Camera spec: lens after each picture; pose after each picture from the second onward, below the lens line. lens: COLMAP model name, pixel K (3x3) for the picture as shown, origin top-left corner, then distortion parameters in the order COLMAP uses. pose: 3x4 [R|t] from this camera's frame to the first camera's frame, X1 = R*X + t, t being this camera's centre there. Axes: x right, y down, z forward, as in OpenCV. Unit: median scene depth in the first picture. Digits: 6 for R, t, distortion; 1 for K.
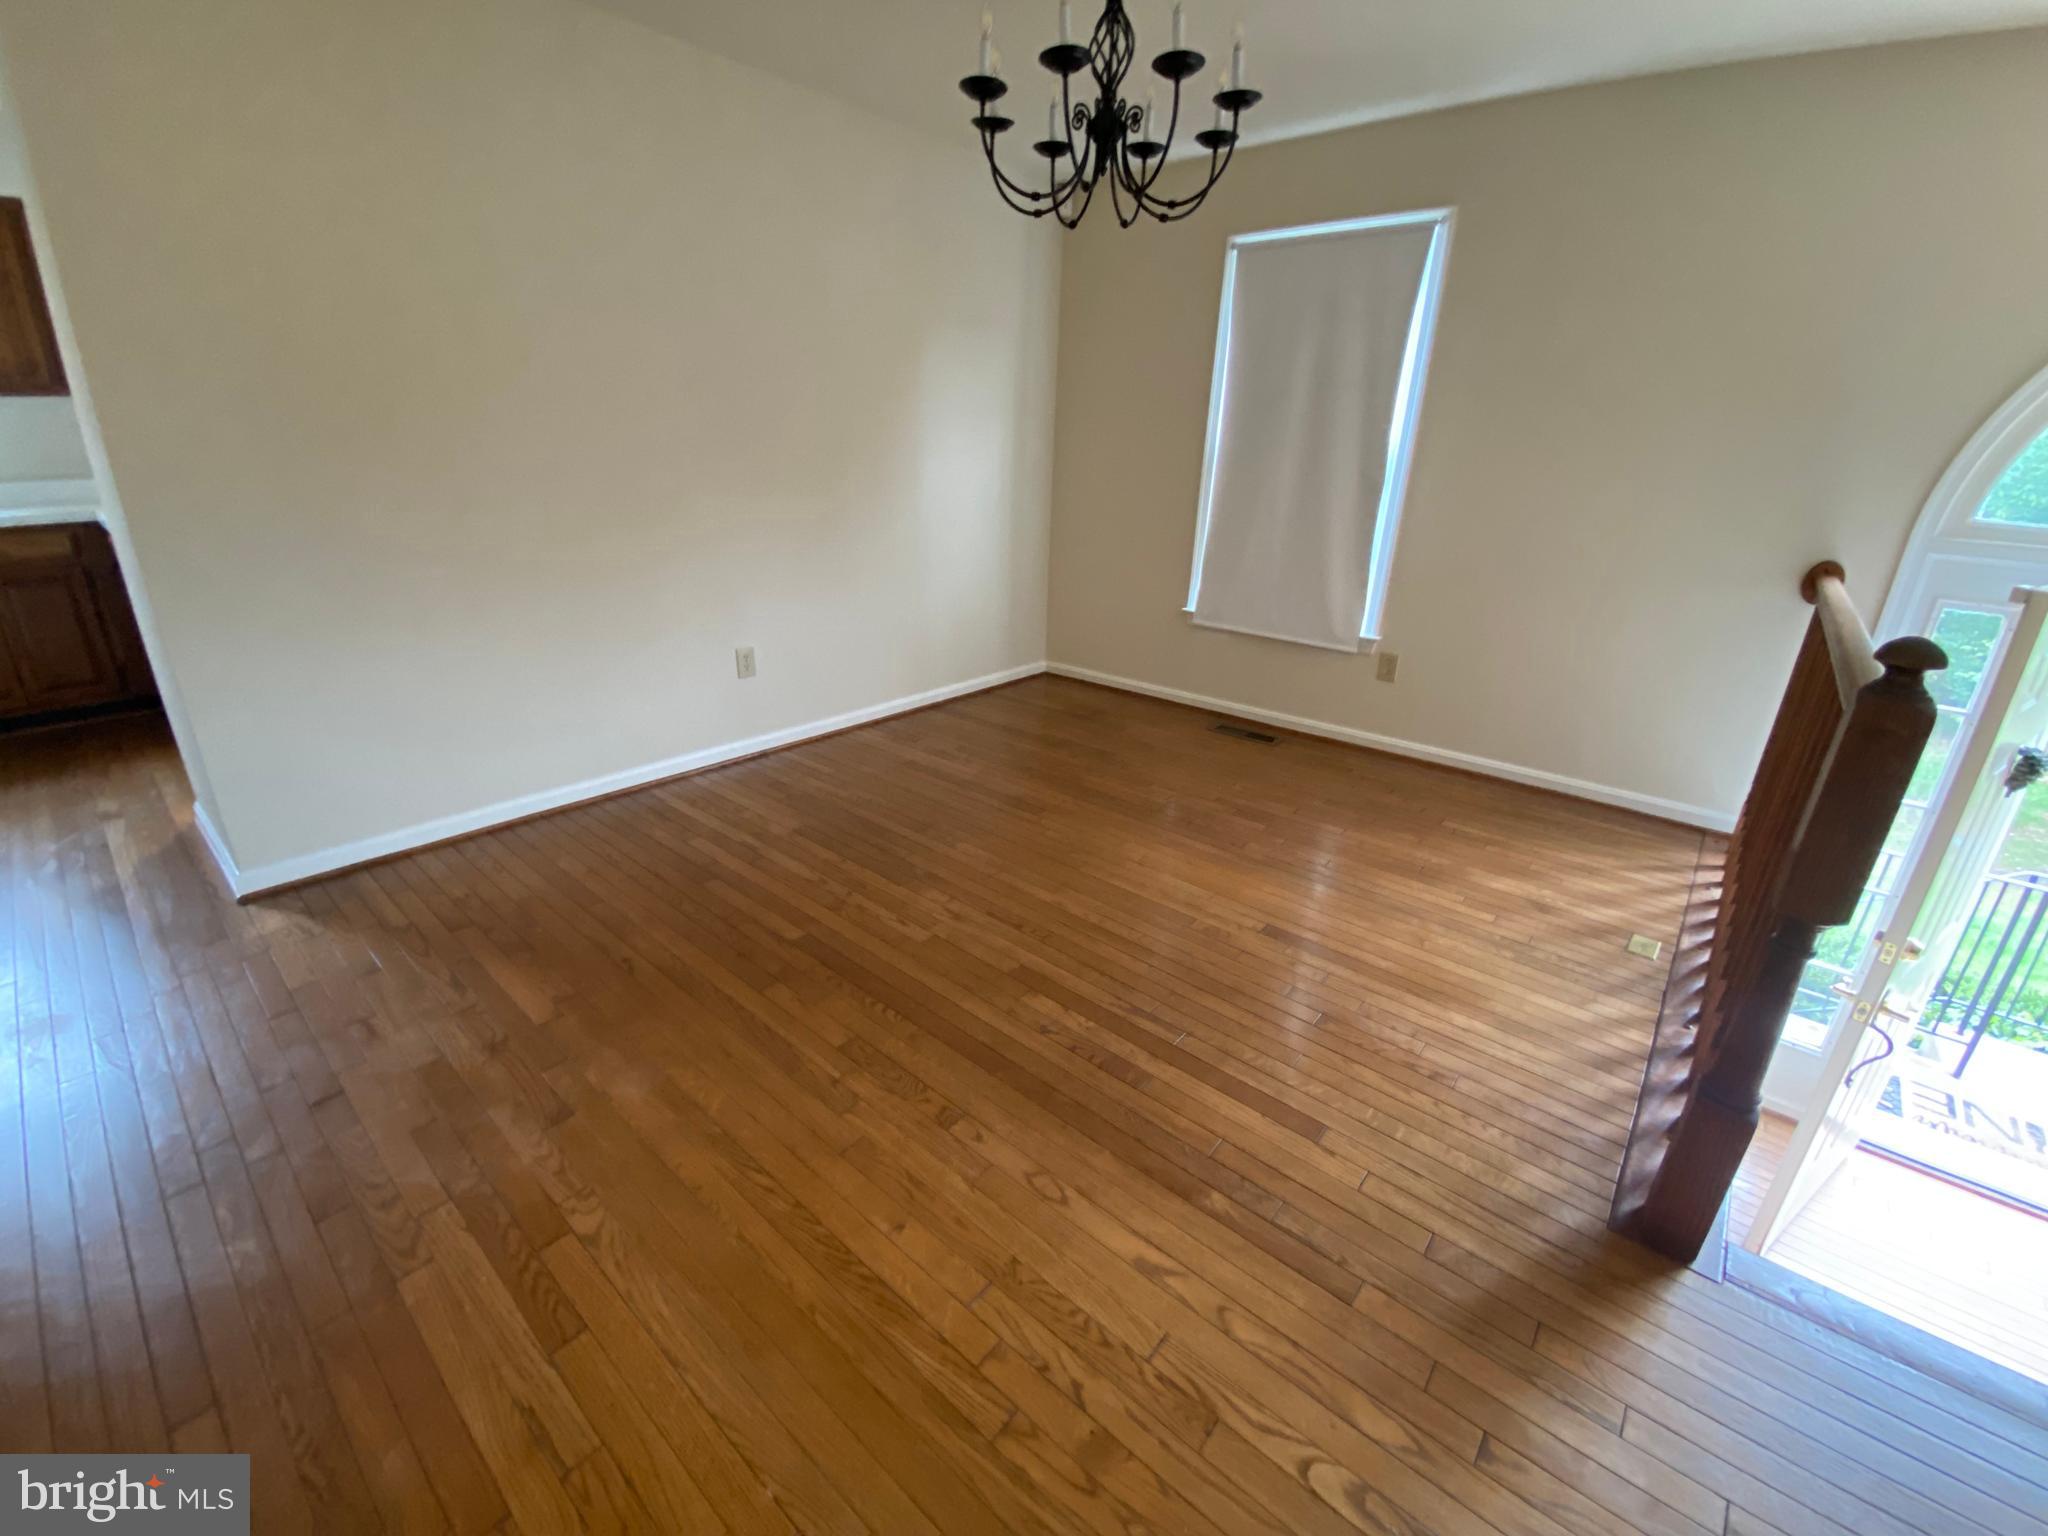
lens RADIAL K [[847.5, 0, 1024.5], [0, 847.5, 767.0], [0, 0, 1]] dist [0.012253, -0.000194]
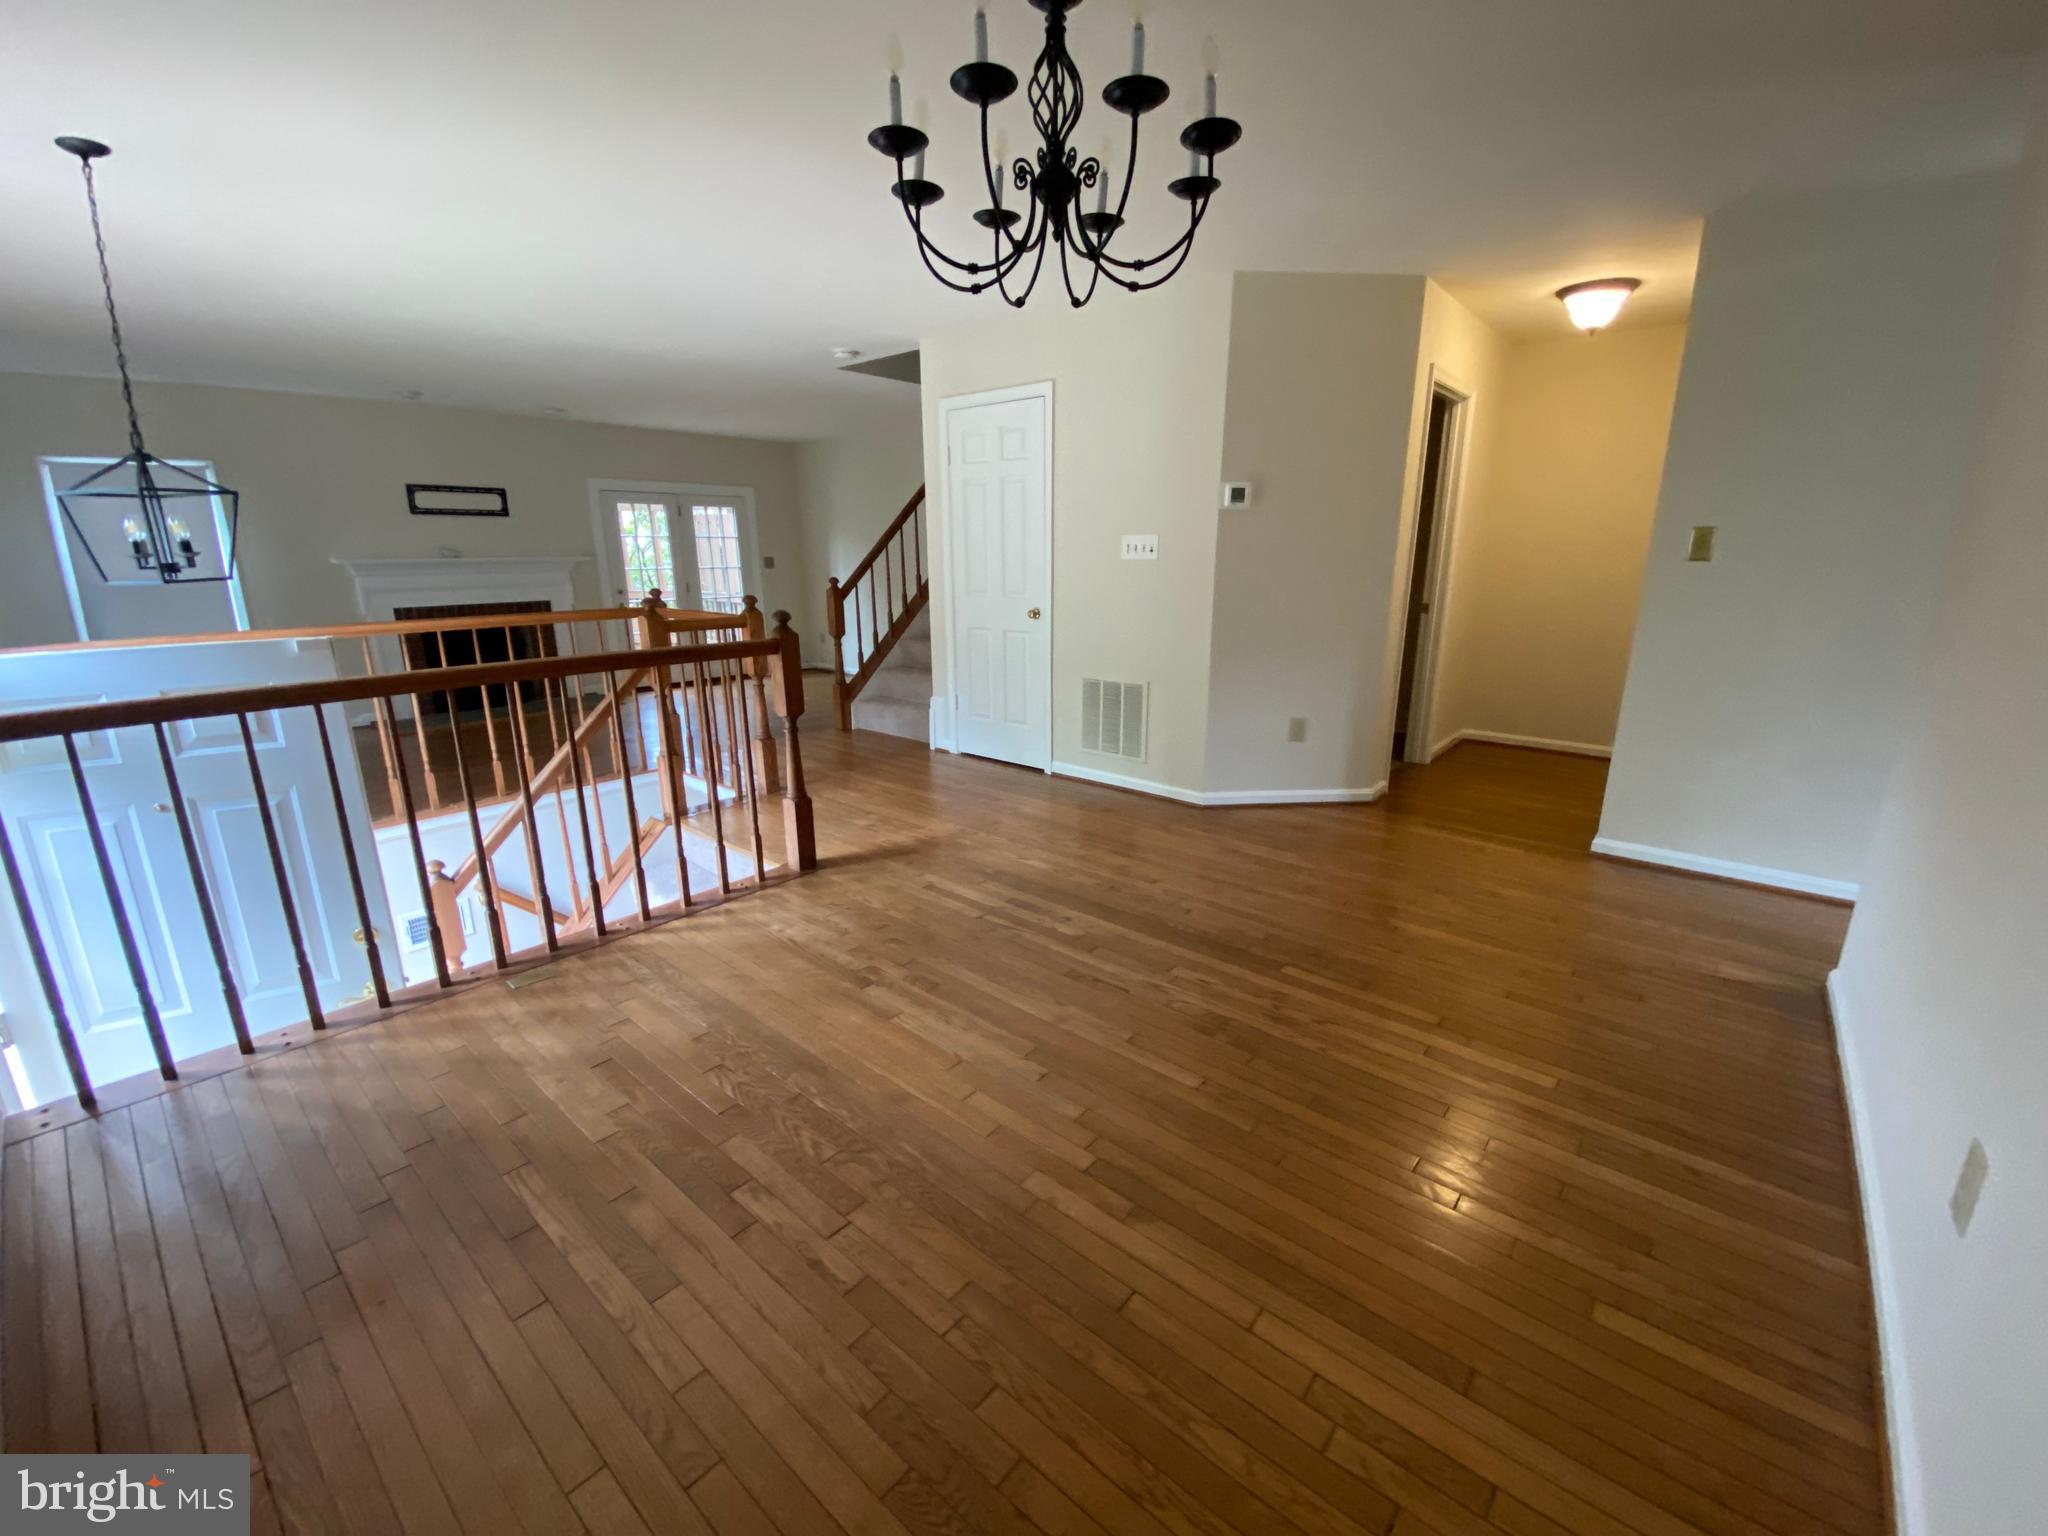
lens RADIAL K [[847.5, 0, 1019.8], [0, 847.5, 766.4], [0, 0, 1]] dist [0.012253, -0.000194]
pose [[-0.999505, -0.030164, -0.008887, 0.124974], [-0.029915, 0.824955, 0.564406, -0.733684], [-0.009693, 0.564393, -0.825449, 1.955856]]
